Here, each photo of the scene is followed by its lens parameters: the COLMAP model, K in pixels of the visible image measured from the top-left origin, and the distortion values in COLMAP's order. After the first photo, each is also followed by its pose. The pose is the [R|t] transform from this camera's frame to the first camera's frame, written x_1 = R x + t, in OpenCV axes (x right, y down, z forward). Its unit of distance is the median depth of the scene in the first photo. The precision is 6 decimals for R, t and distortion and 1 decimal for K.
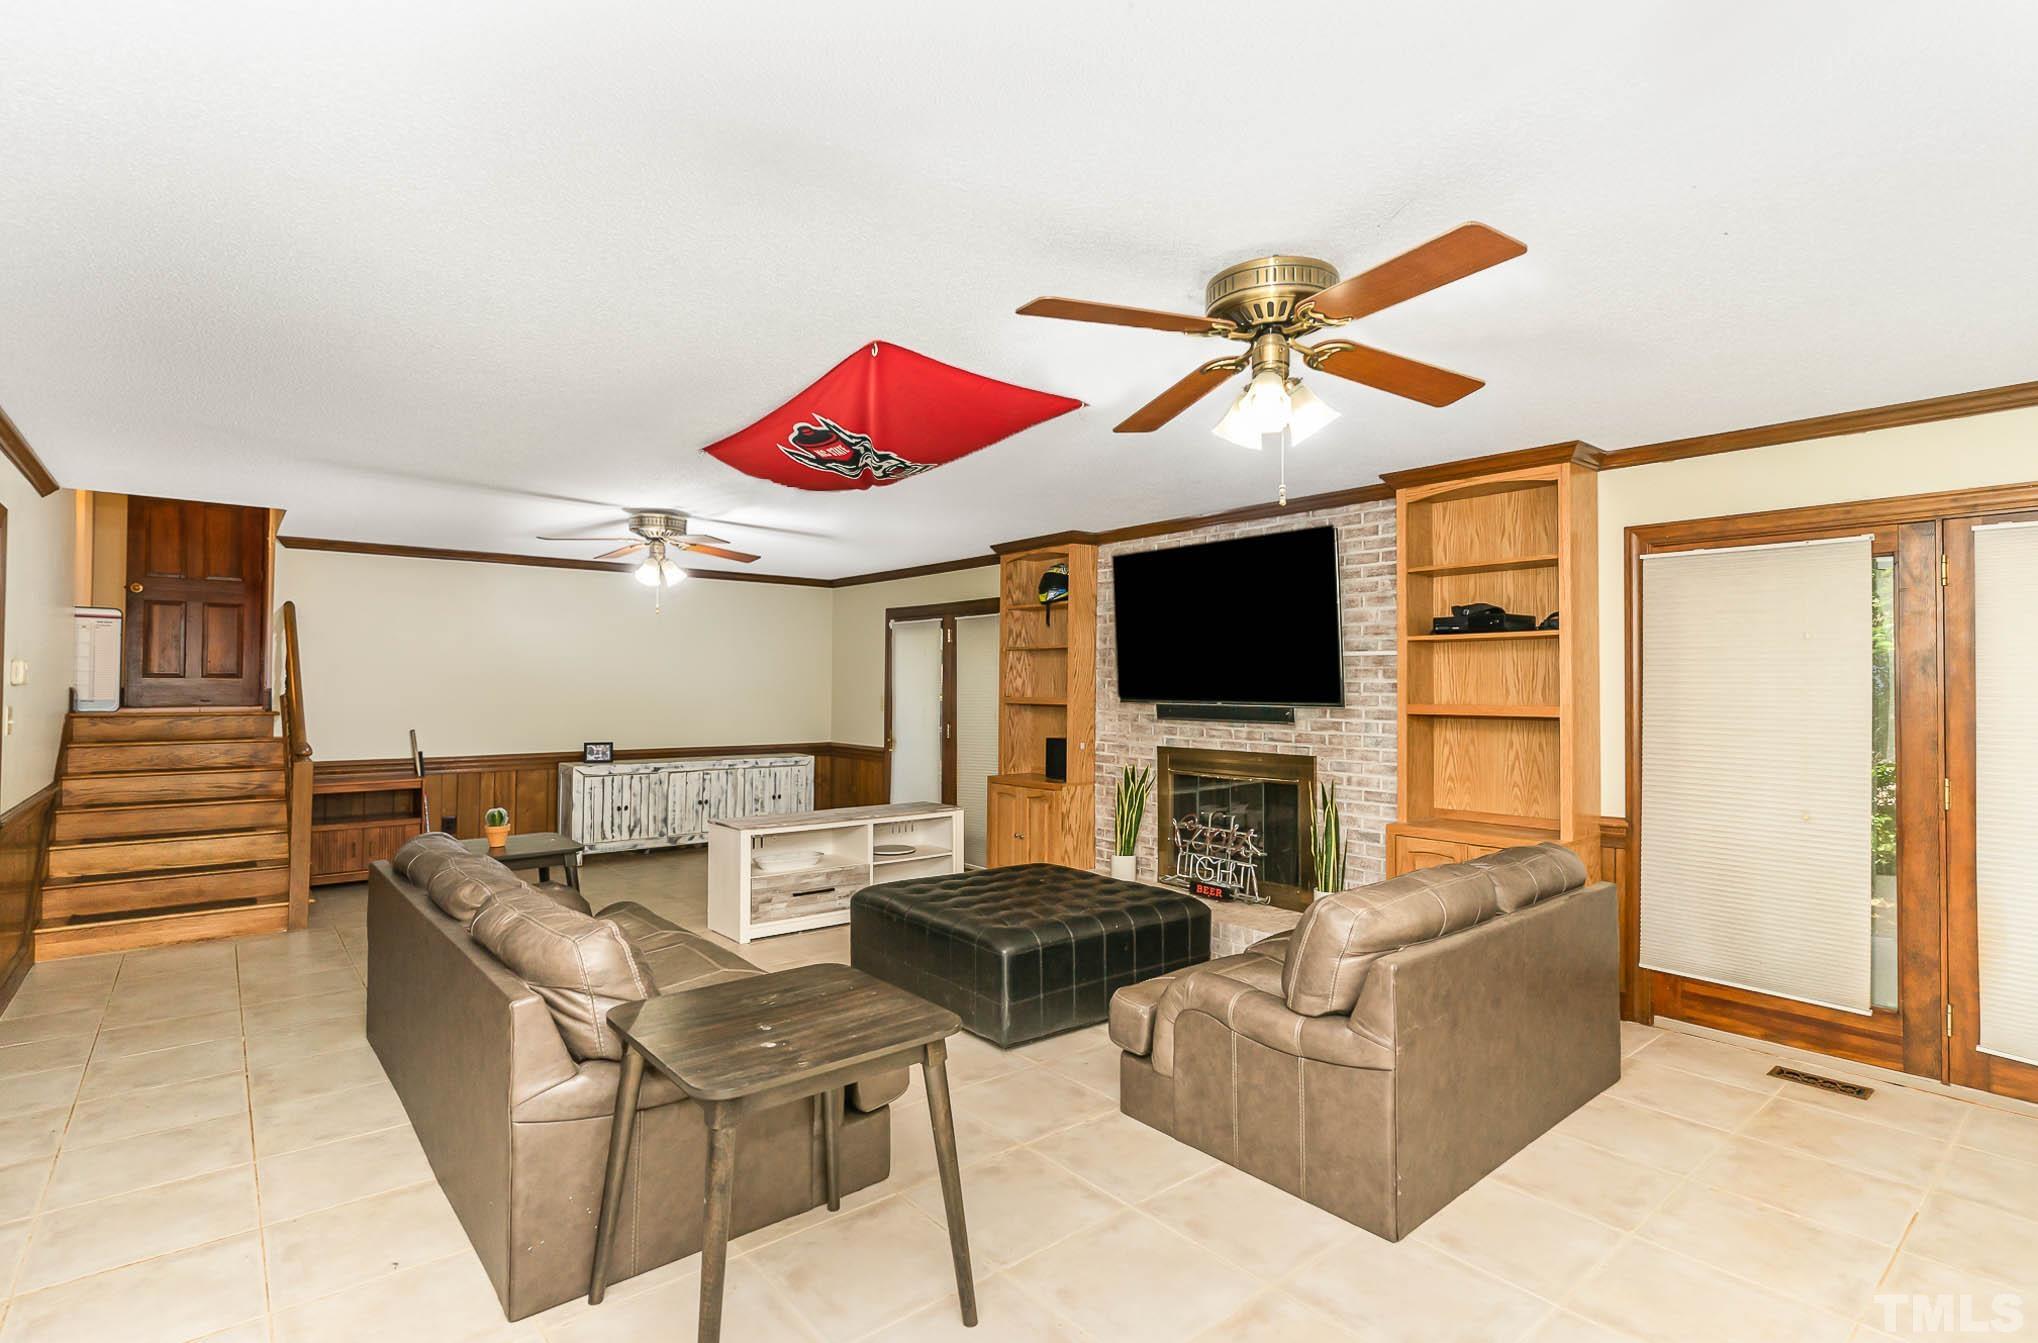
lens RADIAL K [[980.7, 0, 1008.9], [0, 980.7, 687.5], [0, 0, 1]] dist [-0.003473, -0.000297]
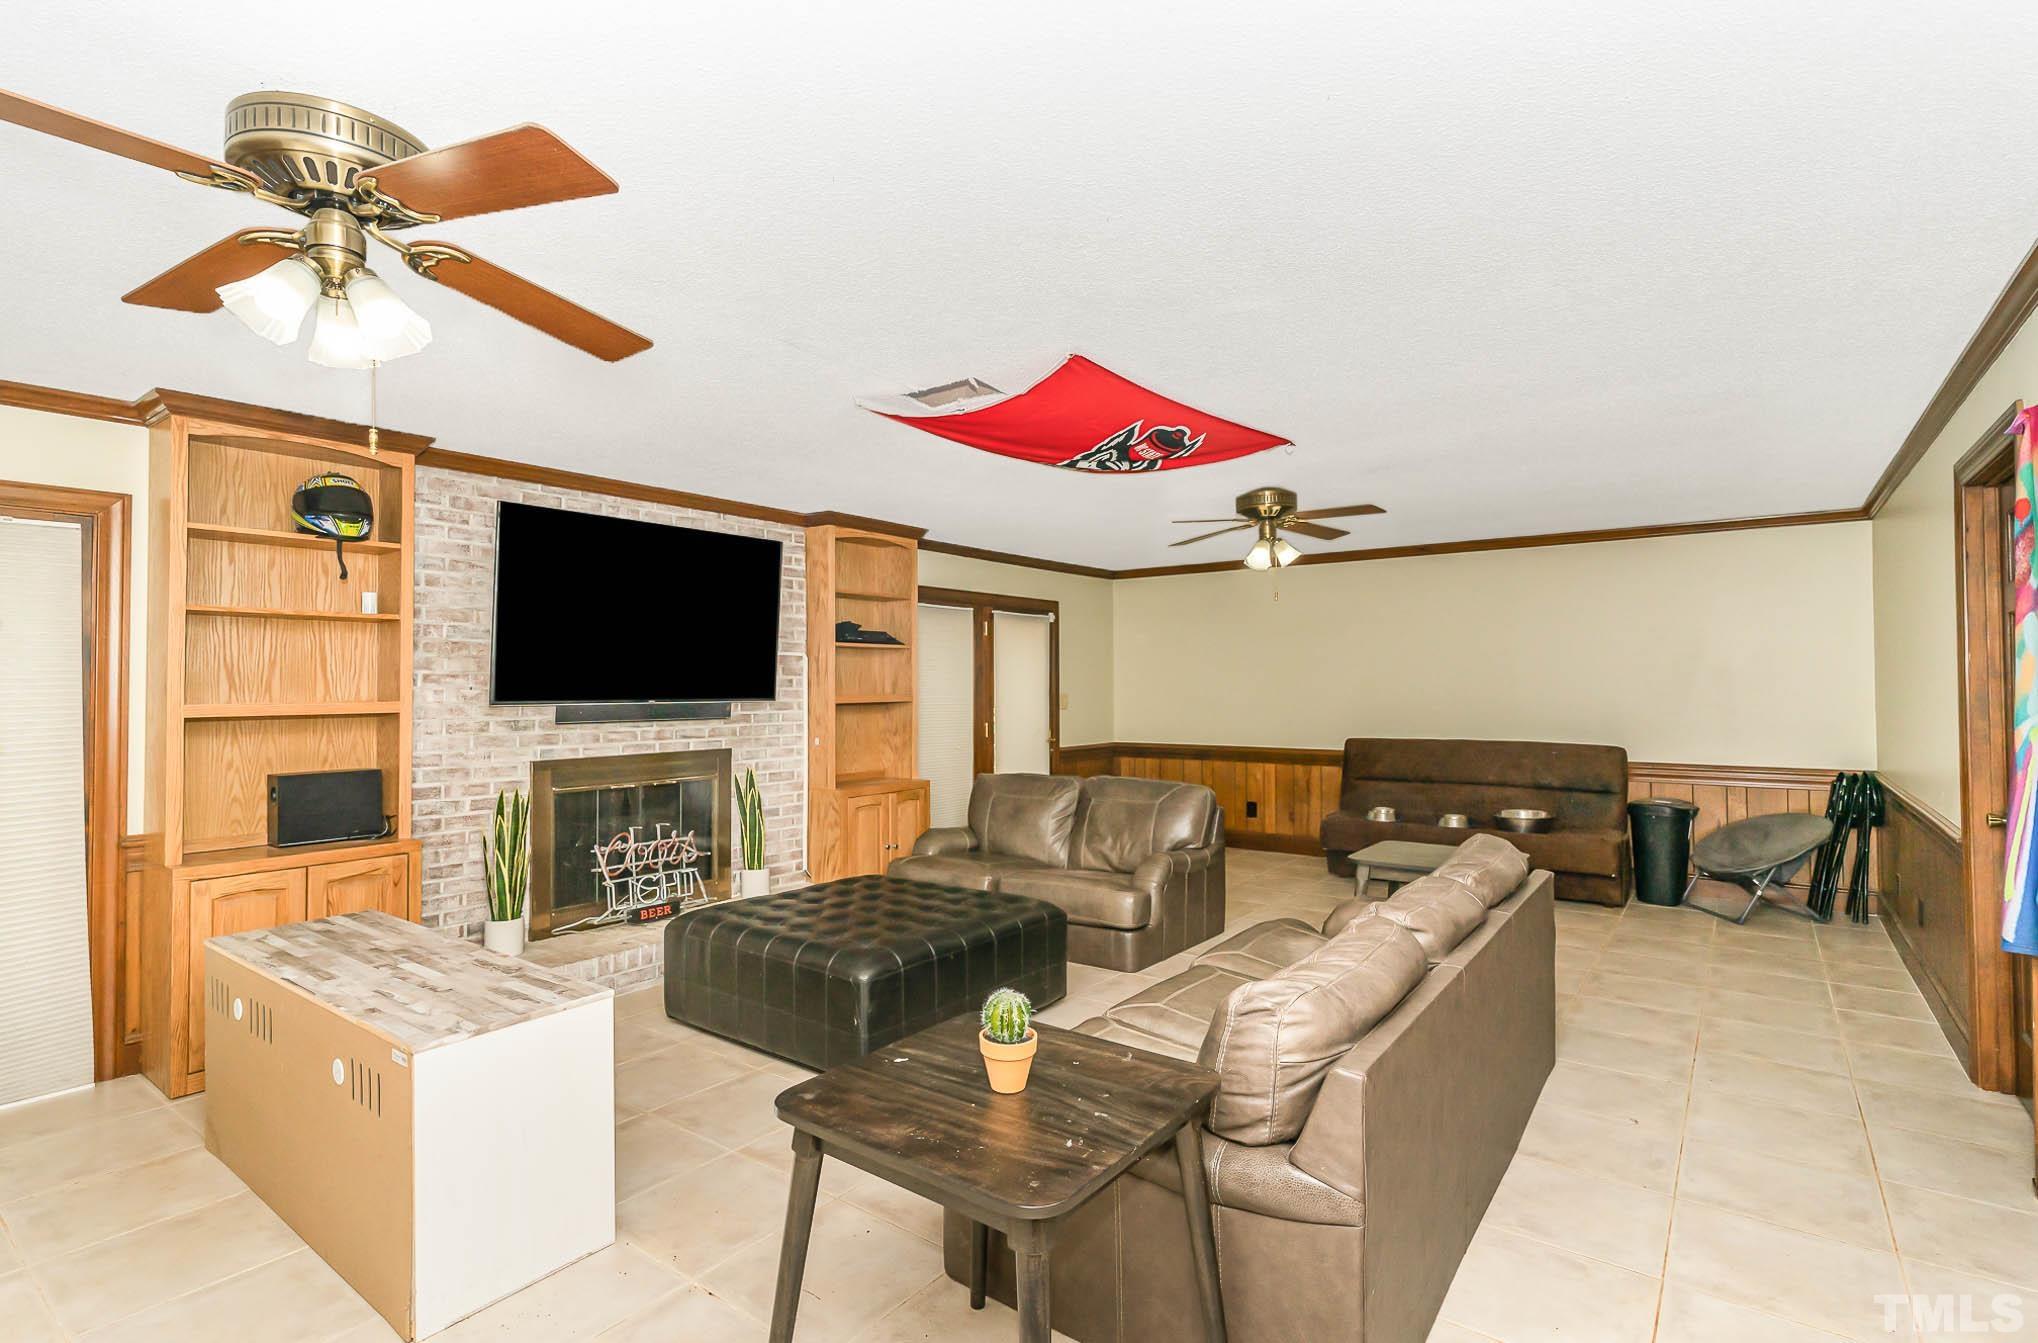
lens RADIAL K [[980.7, 0, 1008.6], [0, 980.7, 659.2], [0, 0, 1]] dist [-0.003473, -0.000297]
pose [[-0.214729, 0.021496, 0.976437, -0.787294], [0.004139, 0.999769, -0.021099, -0.002367], [-0.976665, -0.000489, -0.214769, 0.937457]]
